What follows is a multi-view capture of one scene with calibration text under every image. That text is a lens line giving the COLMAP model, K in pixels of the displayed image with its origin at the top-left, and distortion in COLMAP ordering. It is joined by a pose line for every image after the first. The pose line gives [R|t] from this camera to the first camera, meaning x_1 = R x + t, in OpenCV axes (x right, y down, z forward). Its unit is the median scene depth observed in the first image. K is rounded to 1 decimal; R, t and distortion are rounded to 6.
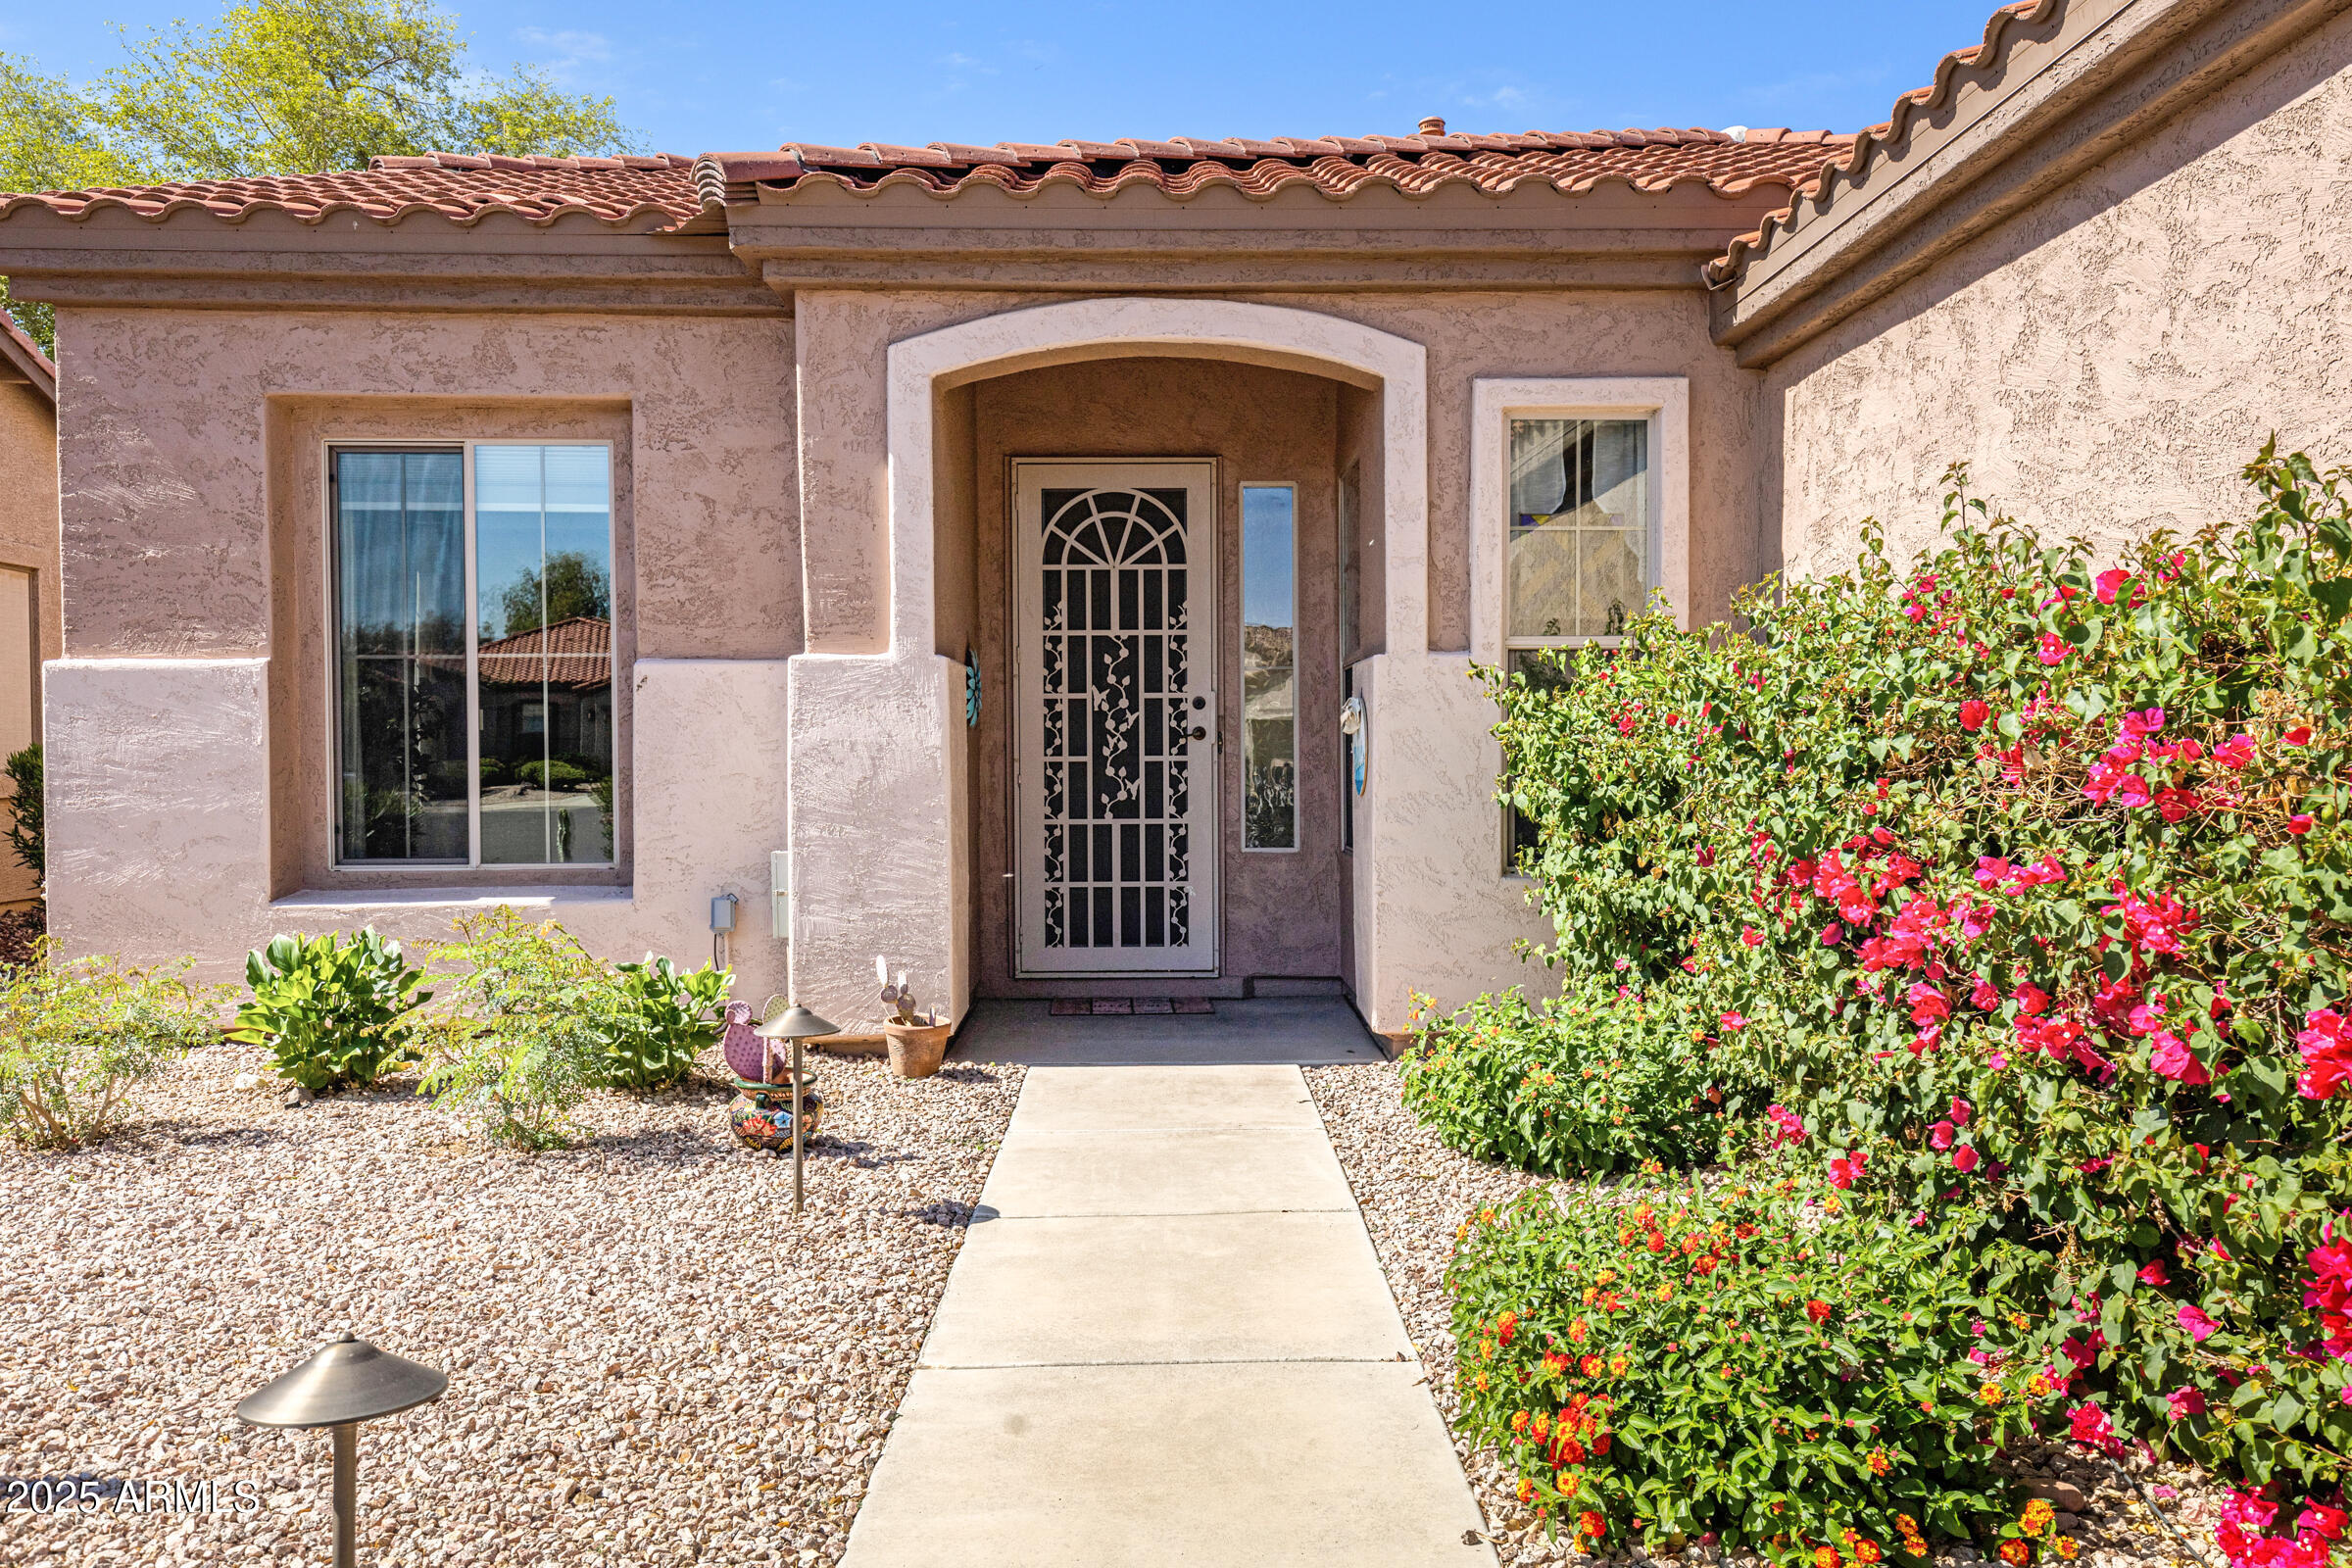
lens RADIAL K [[1887.9, 0, 1178.2], [0, 1887.9, 786.5], [0, 0, 1]] dist [0.038092, 0.002088]
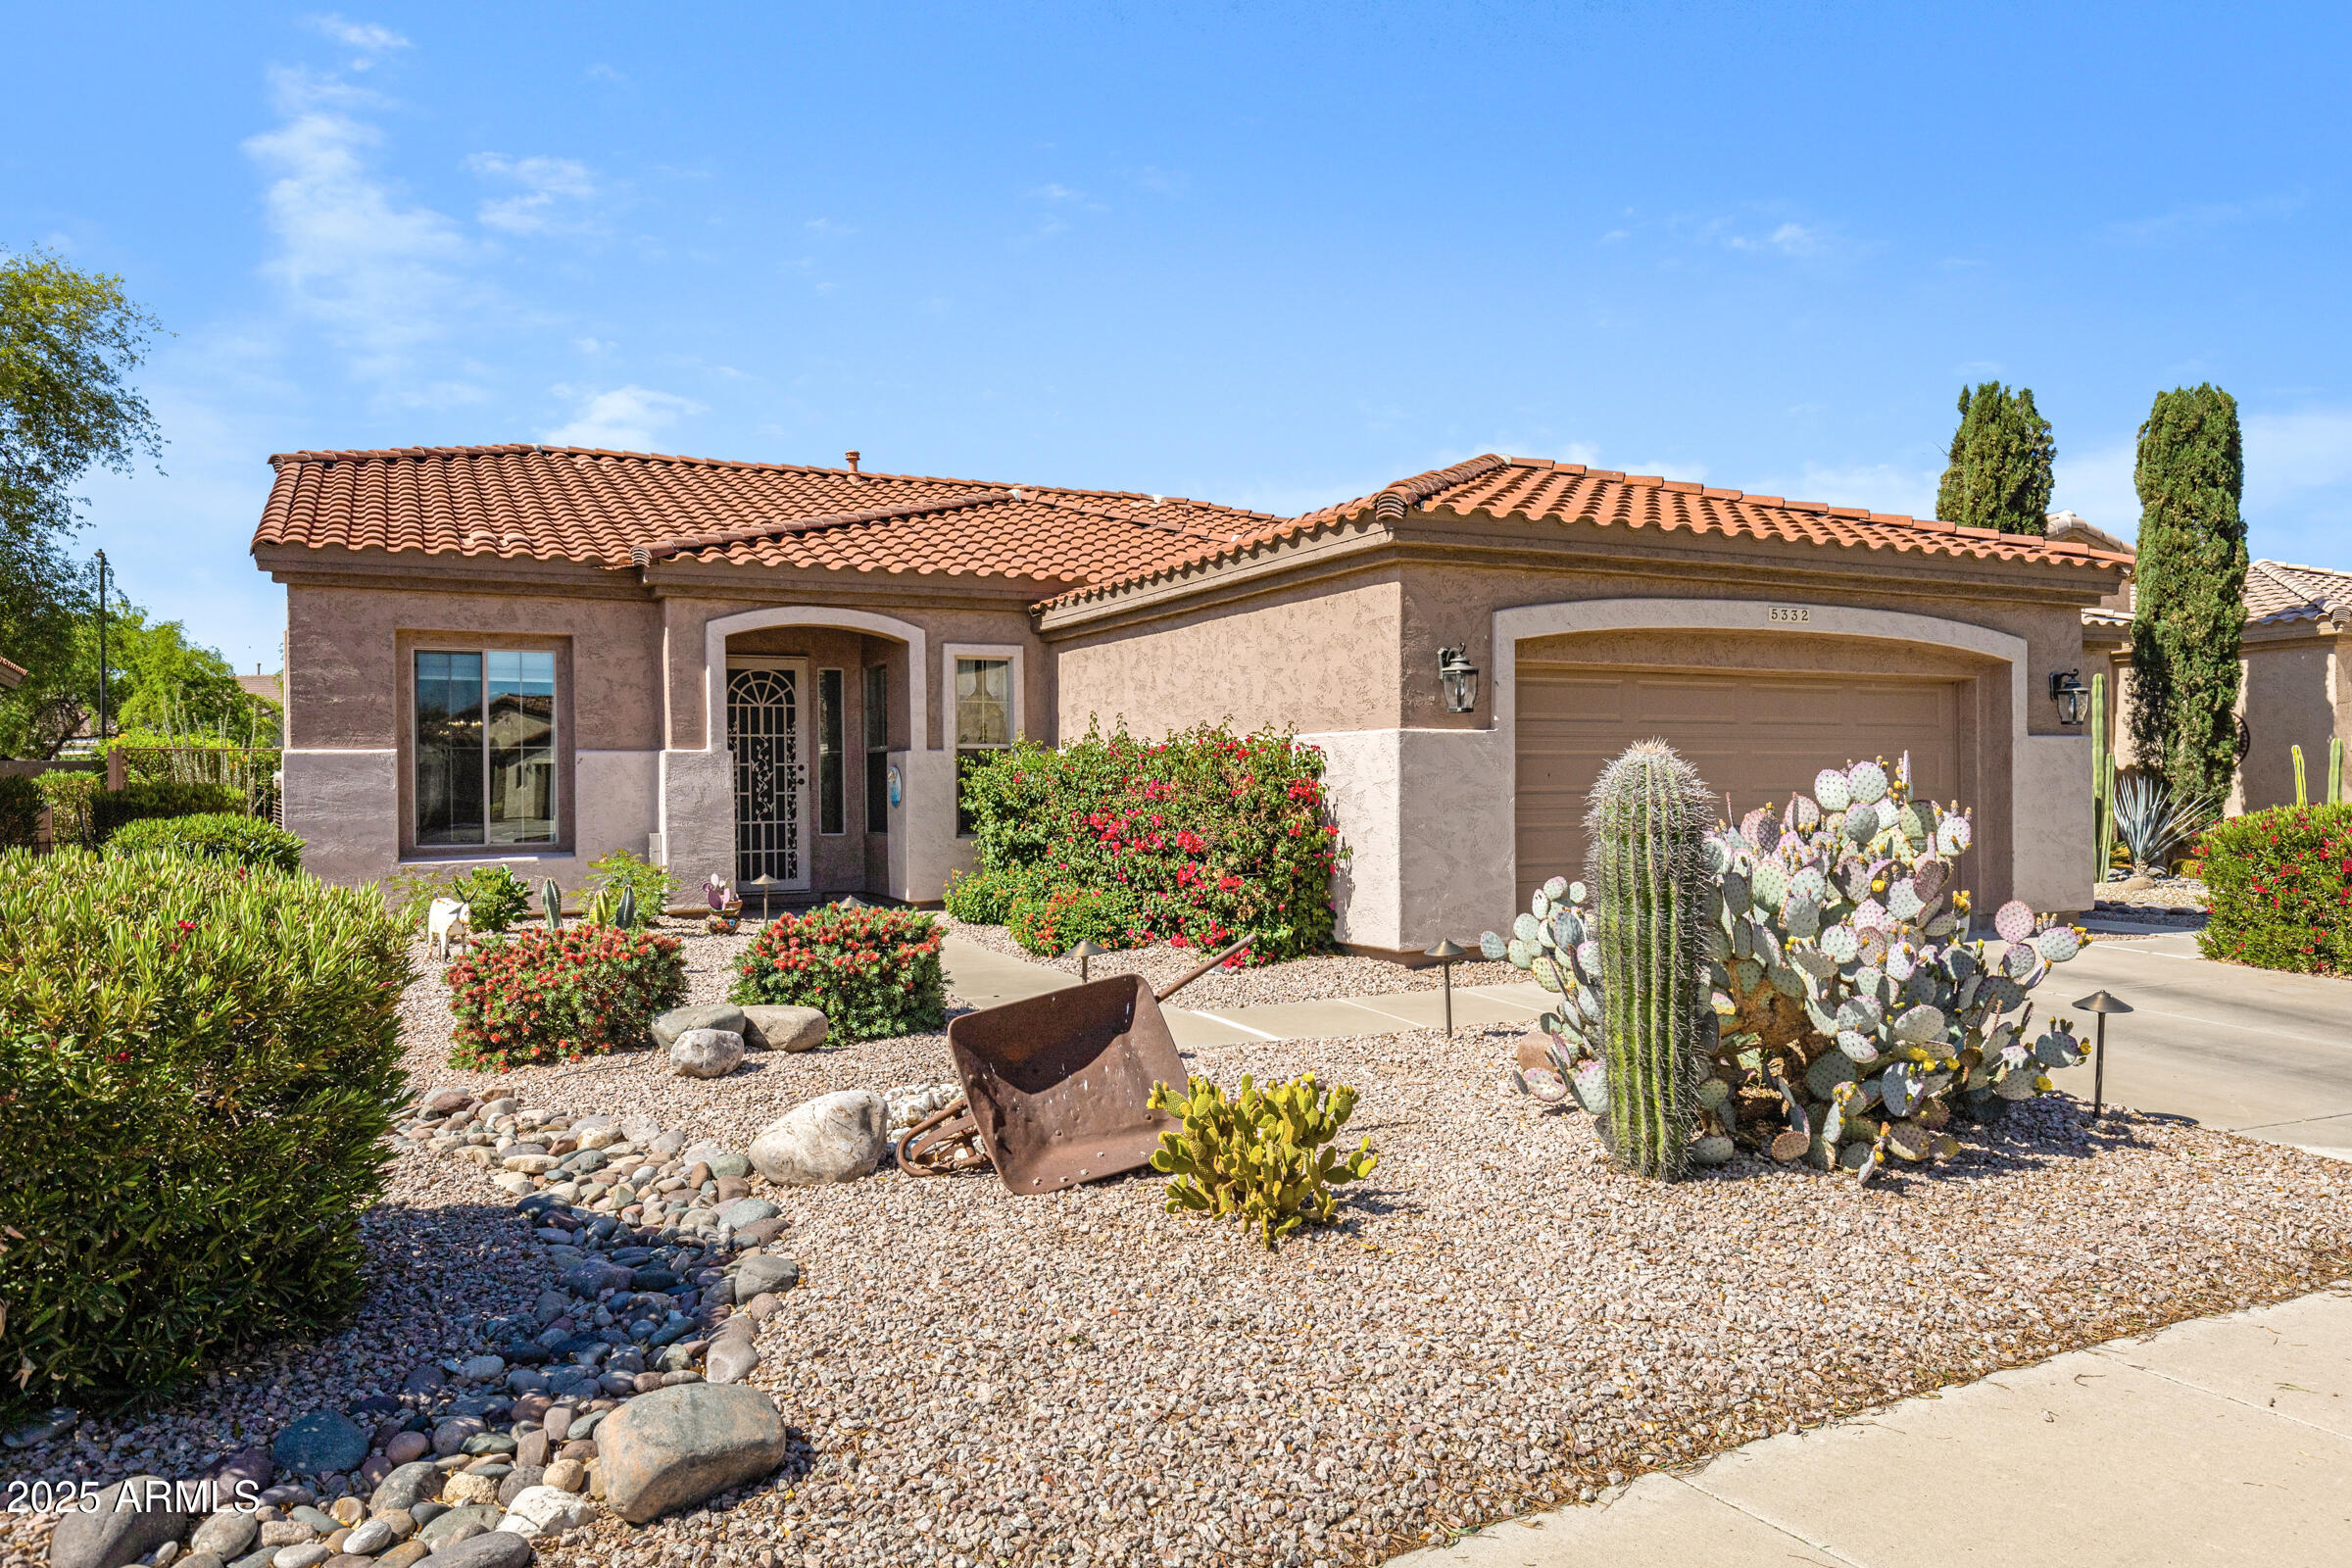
lens RADIAL K [[1561.7, 0, 1181.4], [0, 1561.7, 785.0], [0, 0, 1]] dist [0.006315, 0.000660]
pose [[0.907614, -0.004327, 0.419784, -0.407108], [0.013552, 0.999728, -0.018995, 0.018932], [-0.419588, 0.022929, 0.907425, -0.968803]]
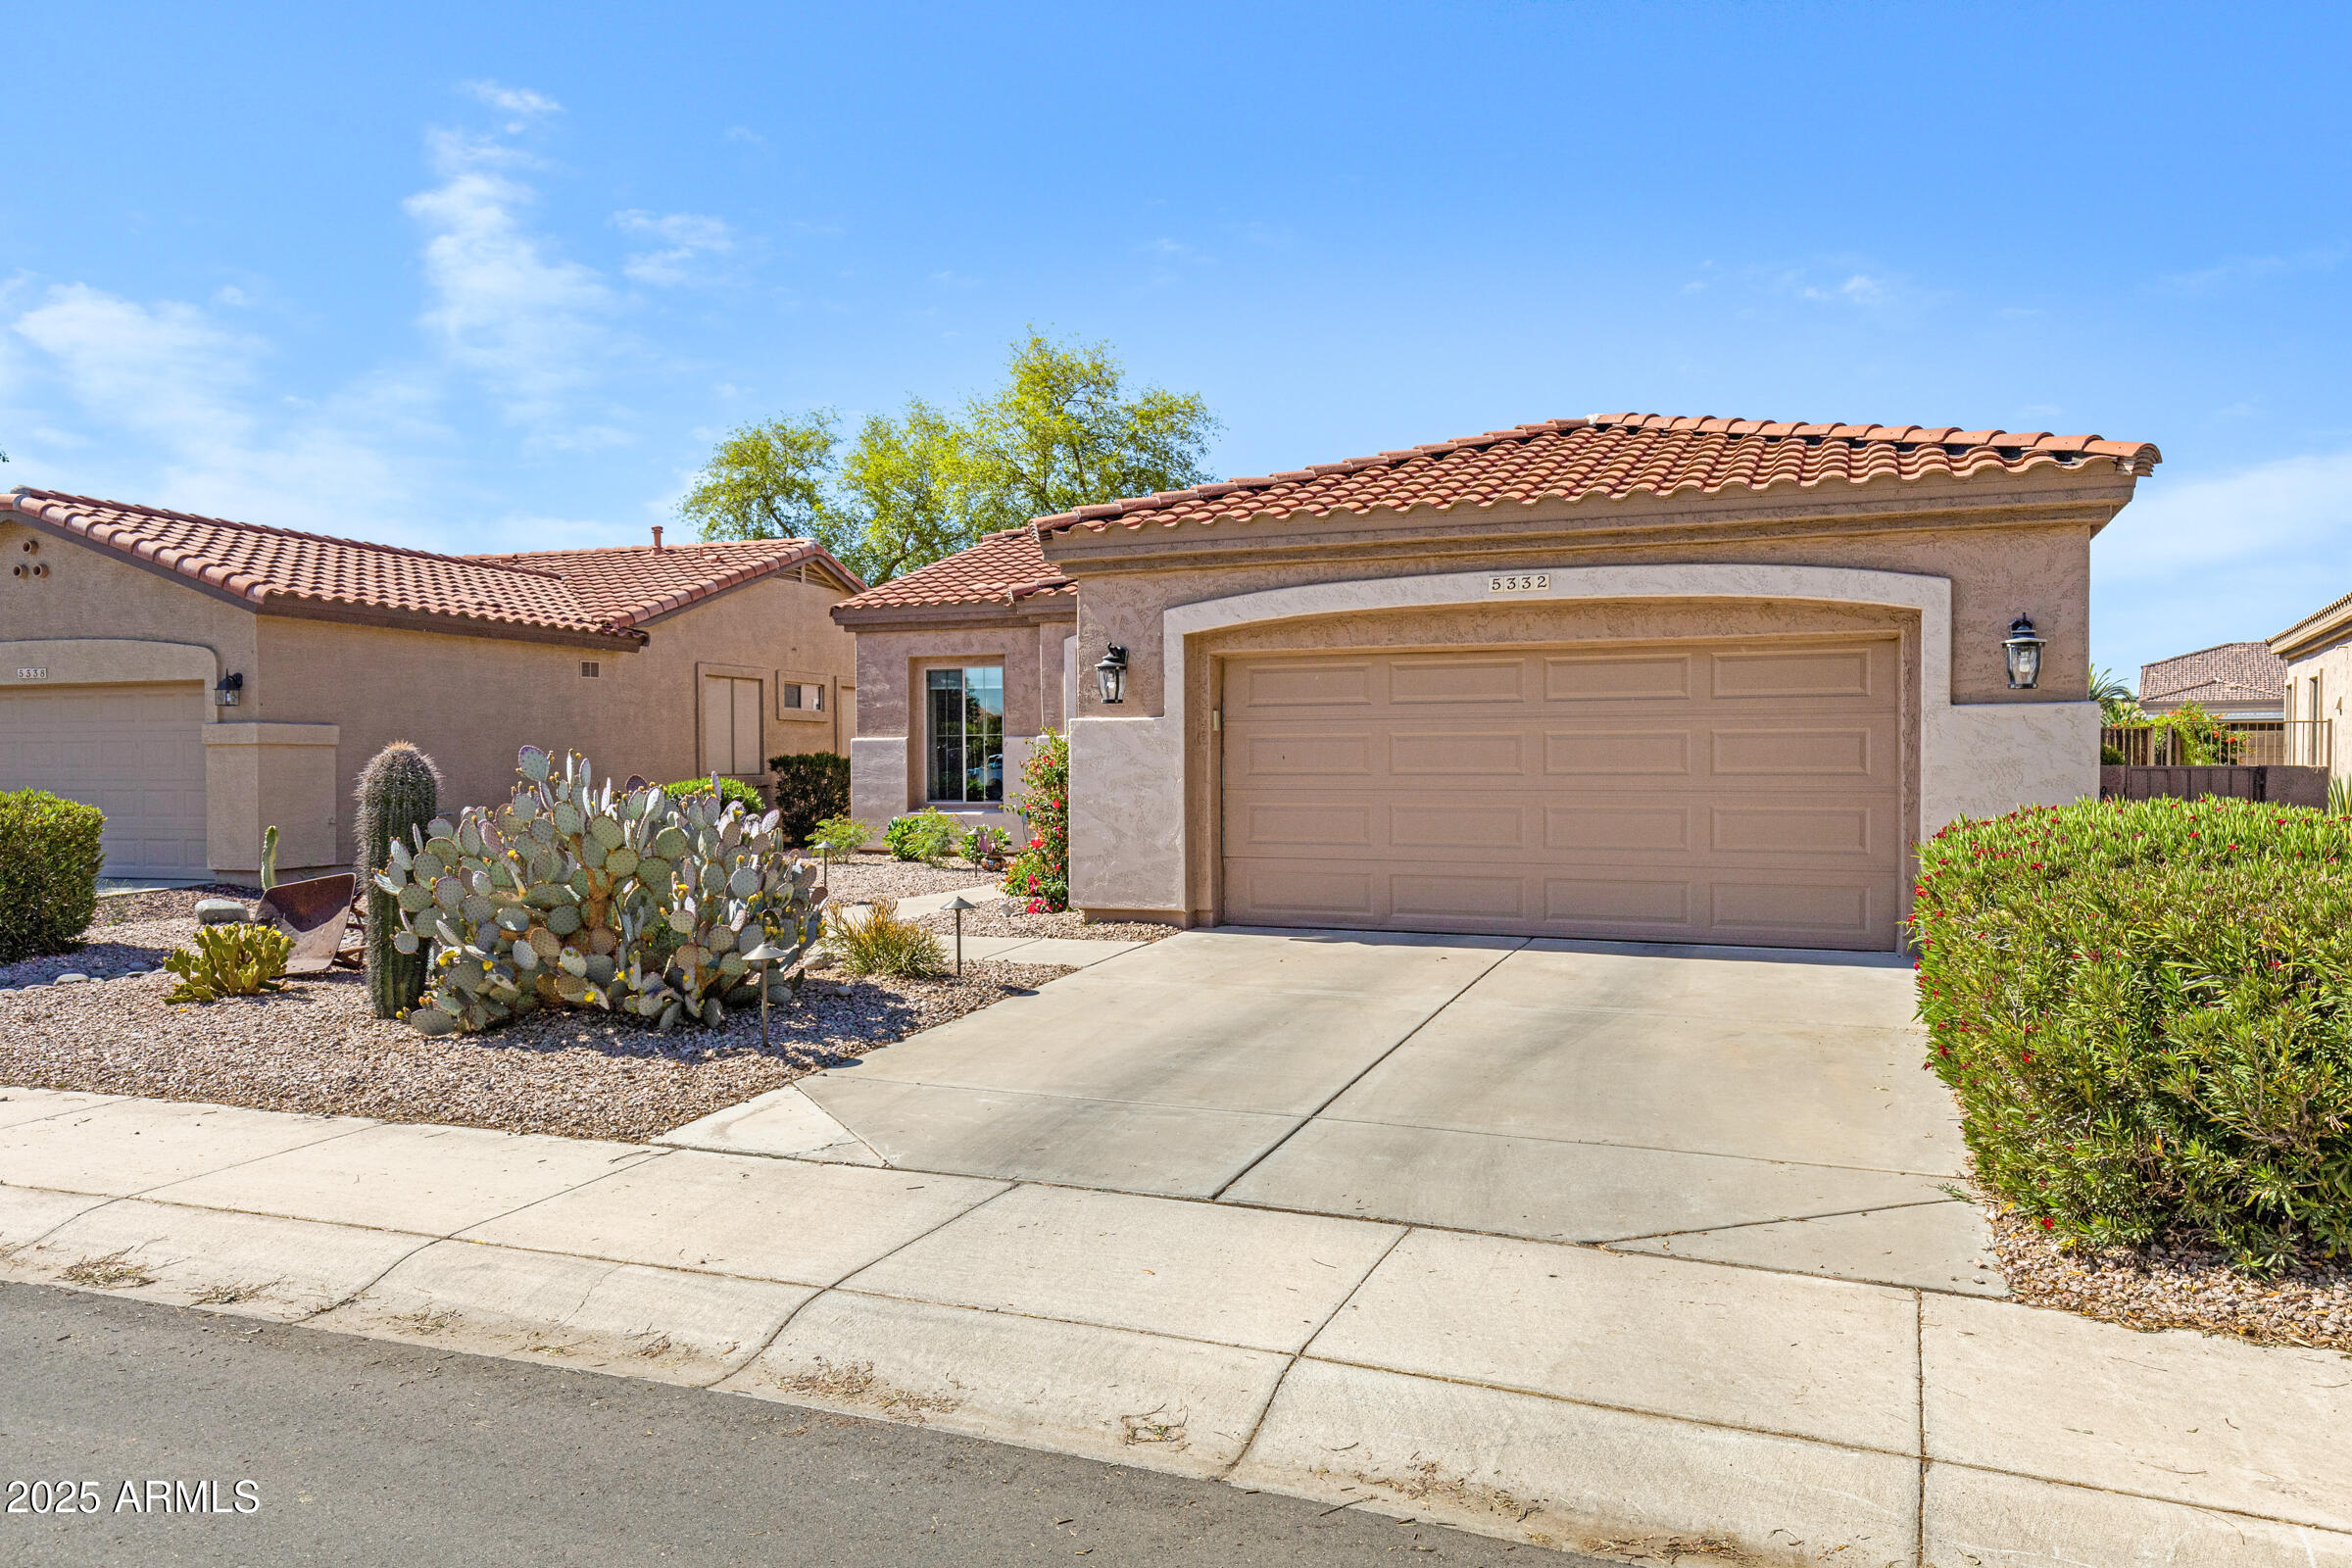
lens RADIAL K [[1561.7, 0, 1179.4], [0, 1561.7, 780.6], [0, 0, 1]] dist [0.006315, 0.000660]
pose [[0.917460, 0.003506, -0.397813, 0.995505], [-0.006962, 0.999950, -0.007242, 0.022890], [0.397767, 0.009414, 0.917438, -1.244216]]
